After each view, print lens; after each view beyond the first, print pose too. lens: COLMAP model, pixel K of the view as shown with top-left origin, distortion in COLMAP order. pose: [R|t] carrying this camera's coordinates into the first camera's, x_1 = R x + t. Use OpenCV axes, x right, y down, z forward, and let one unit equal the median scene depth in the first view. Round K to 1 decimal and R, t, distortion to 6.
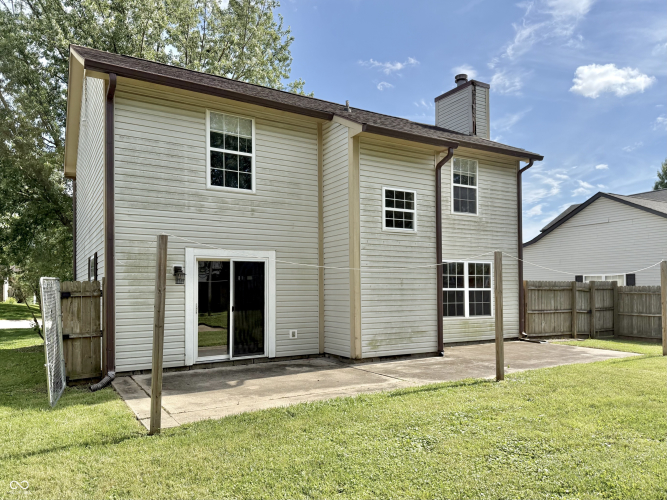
lens RADIAL K [[474.2, 0, 321.8], [0, 474.2, 272.6], [0, 0, 1]] dist [0.076454, -0.084728]
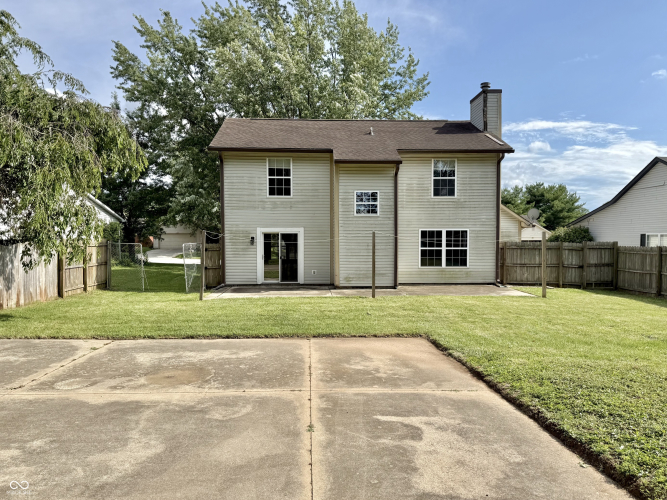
lens RADIAL K [[474.2, 0, 334.4], [0, 474.2, 251.0], [0, 0, 1]] dist [0.076454, -0.084728]
pose [[0.879028, 0.023127, -0.476209, 0.874482], [0.012638, 0.997342, 0.071763, -0.083011], [0.476602, -0.069100, 0.876399, -0.571134]]
